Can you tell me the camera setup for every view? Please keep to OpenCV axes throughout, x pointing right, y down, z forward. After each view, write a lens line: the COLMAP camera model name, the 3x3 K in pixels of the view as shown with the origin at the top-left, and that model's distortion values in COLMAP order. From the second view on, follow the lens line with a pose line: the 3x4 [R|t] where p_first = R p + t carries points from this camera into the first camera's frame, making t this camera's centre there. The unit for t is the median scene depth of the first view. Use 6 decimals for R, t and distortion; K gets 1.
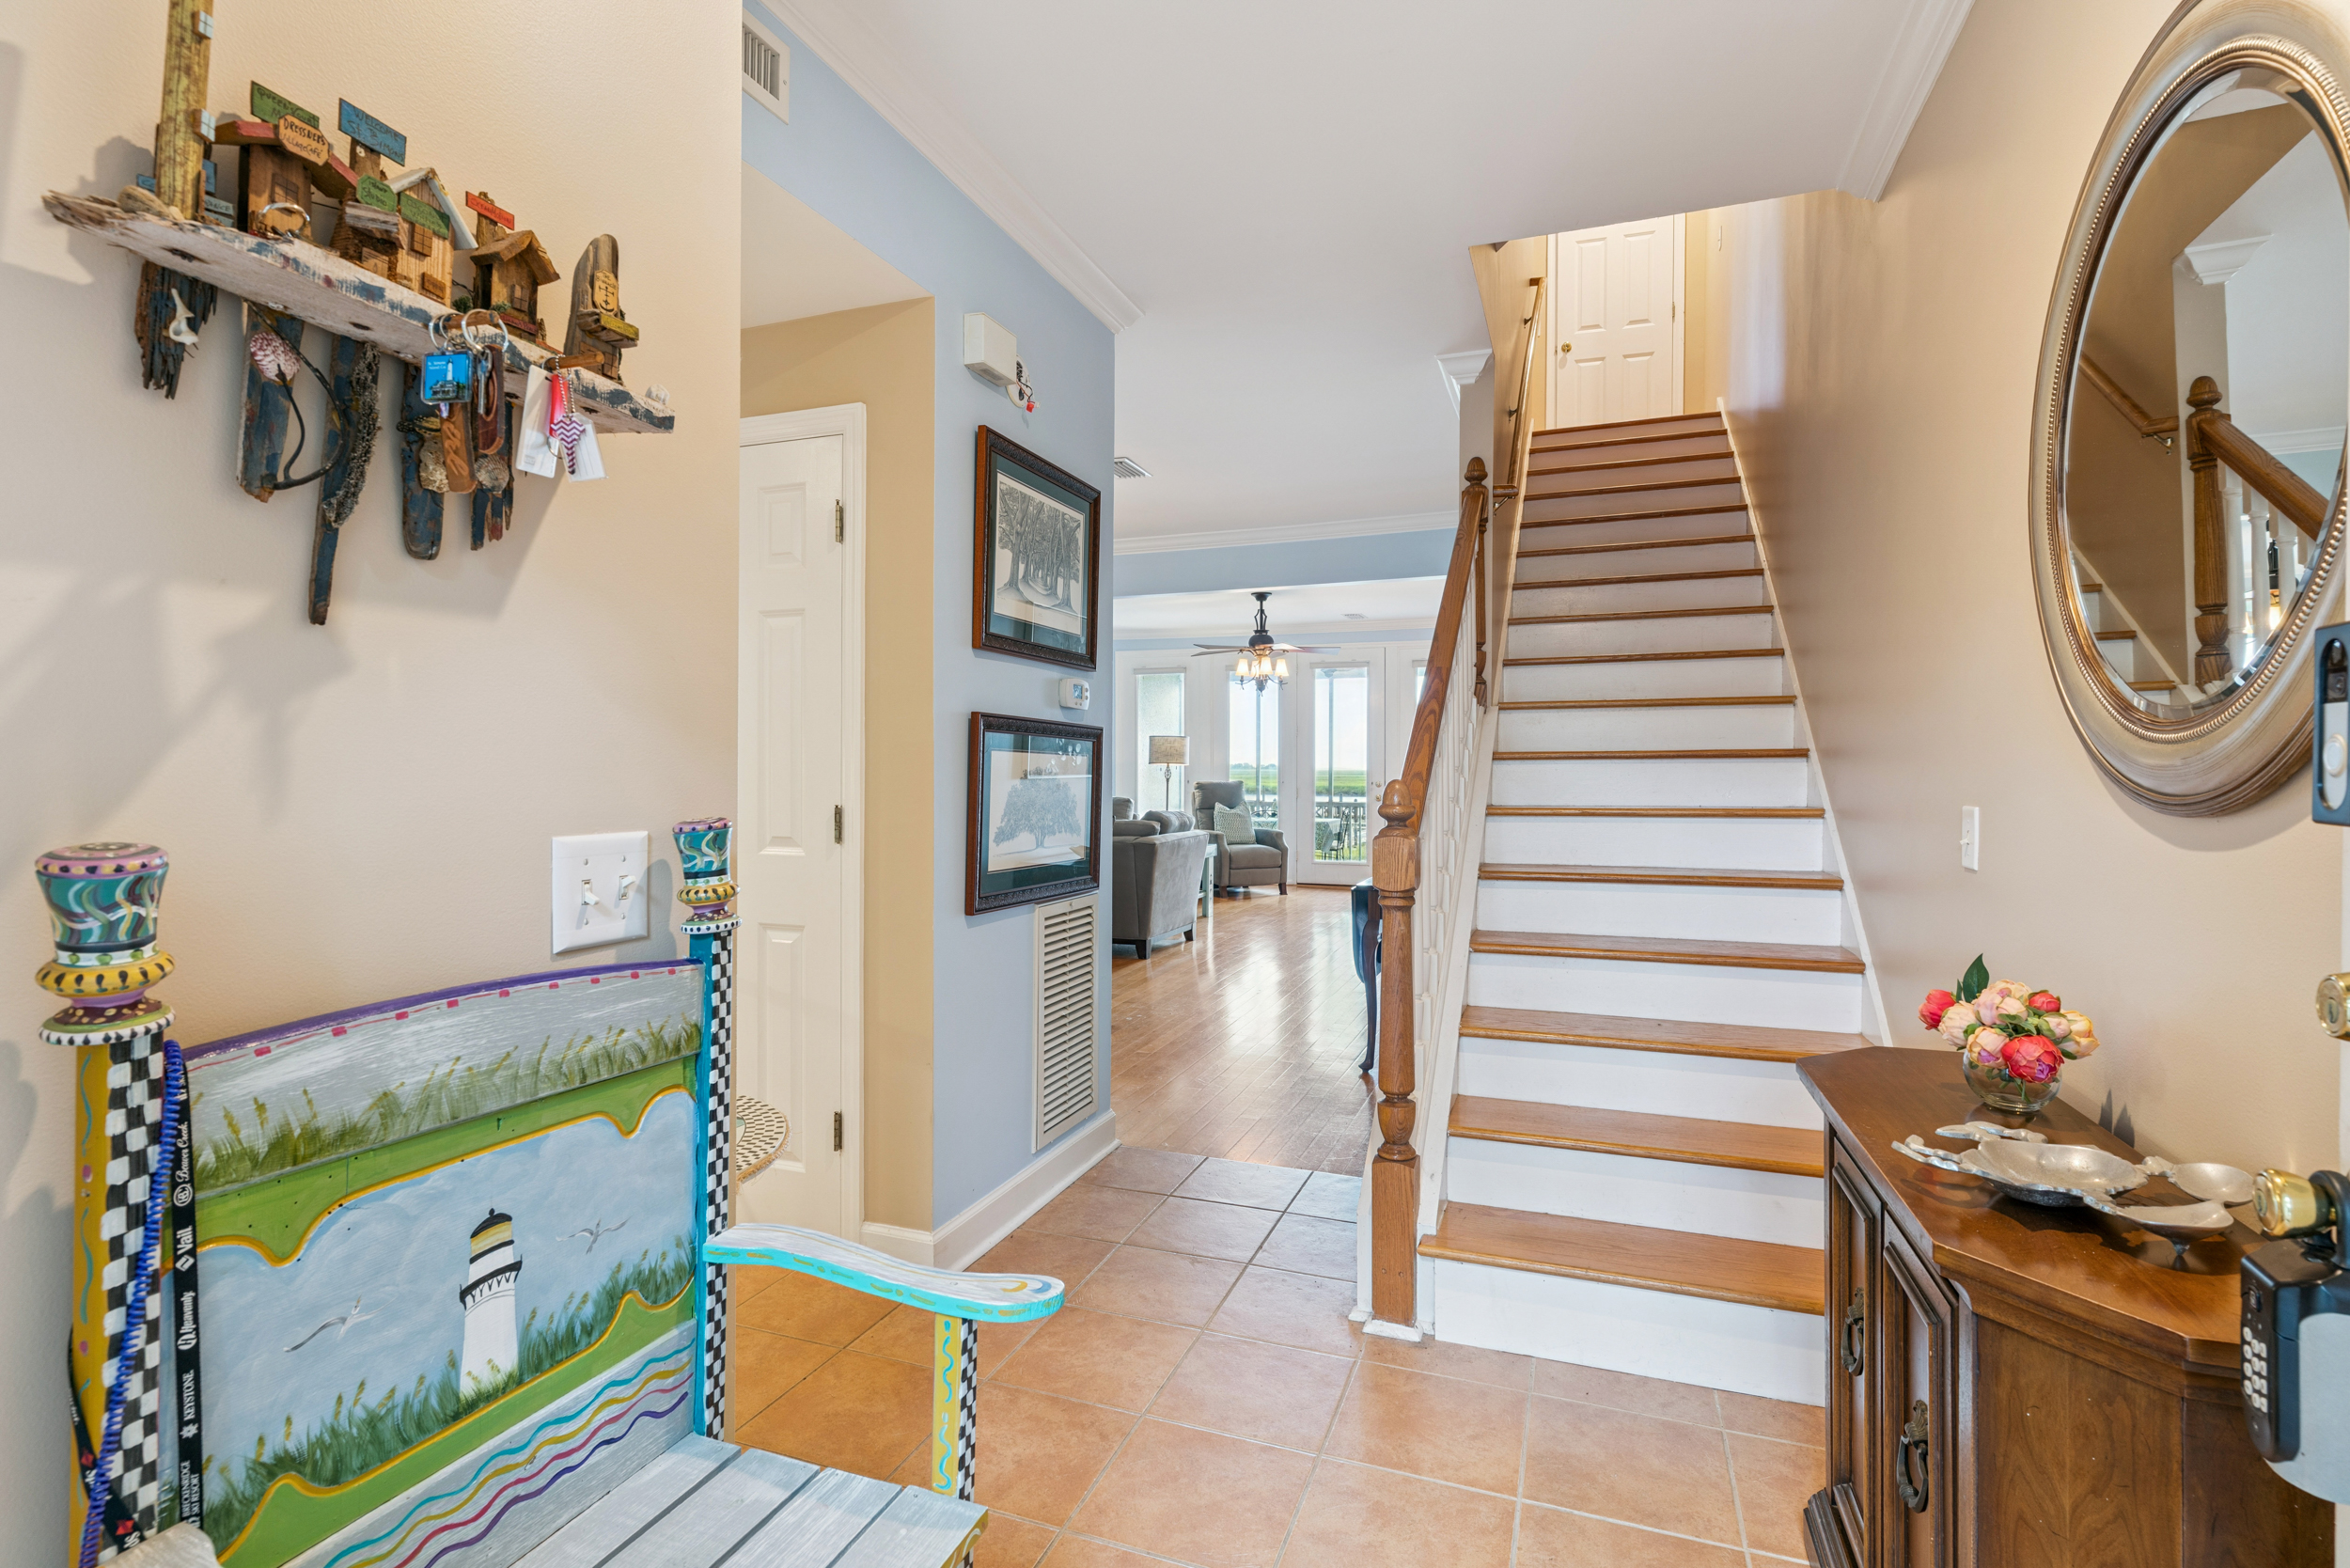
lens RADIAL K [[1106.1, 0, 1163.6], [0, 1106.1, 772.5], [0, 0, 1]] dist [-0.006758, -0.000520]
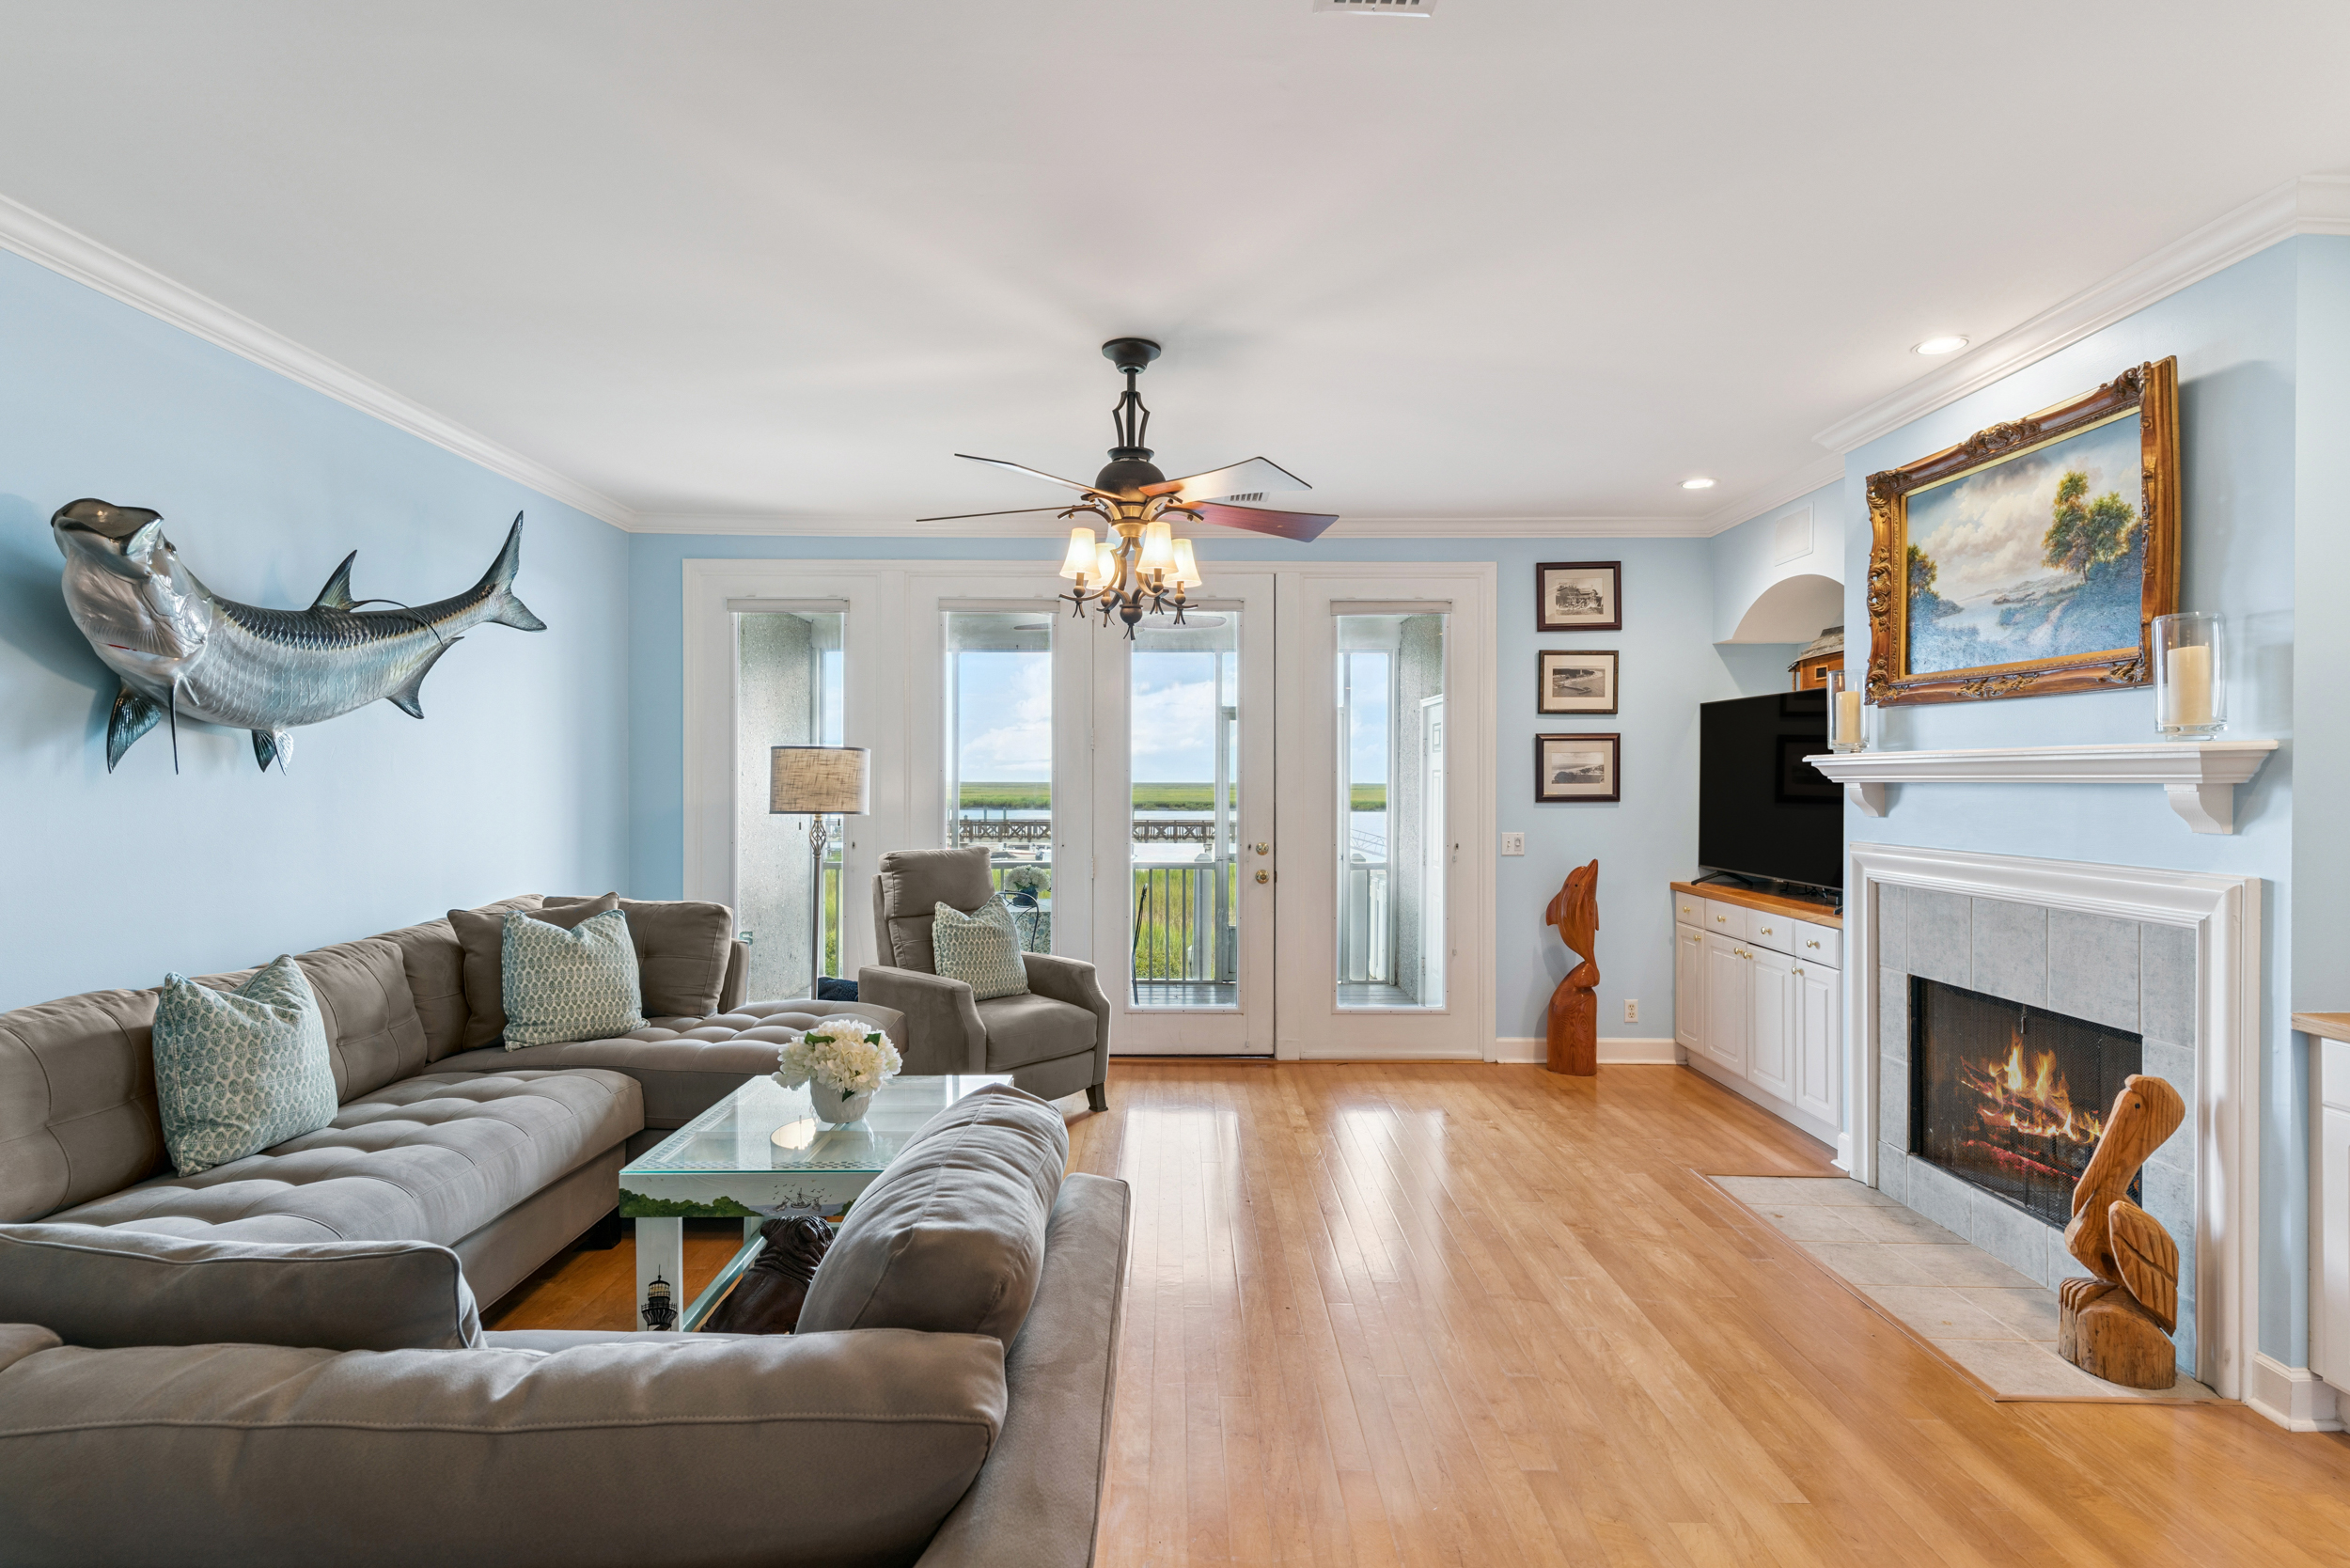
lens RADIAL K [[1106.1, 0, 1172.1], [0, 1106.1, 776.4], [0, 0, 1]] dist [-0.006758, -0.000520]
pose [[0.933669, -0.000335, 0.358137, -0.022062], [0.001507, 0.999994, -0.002996, -0.021303], [-0.358134, 0.003337, 0.933664, 0.583632]]
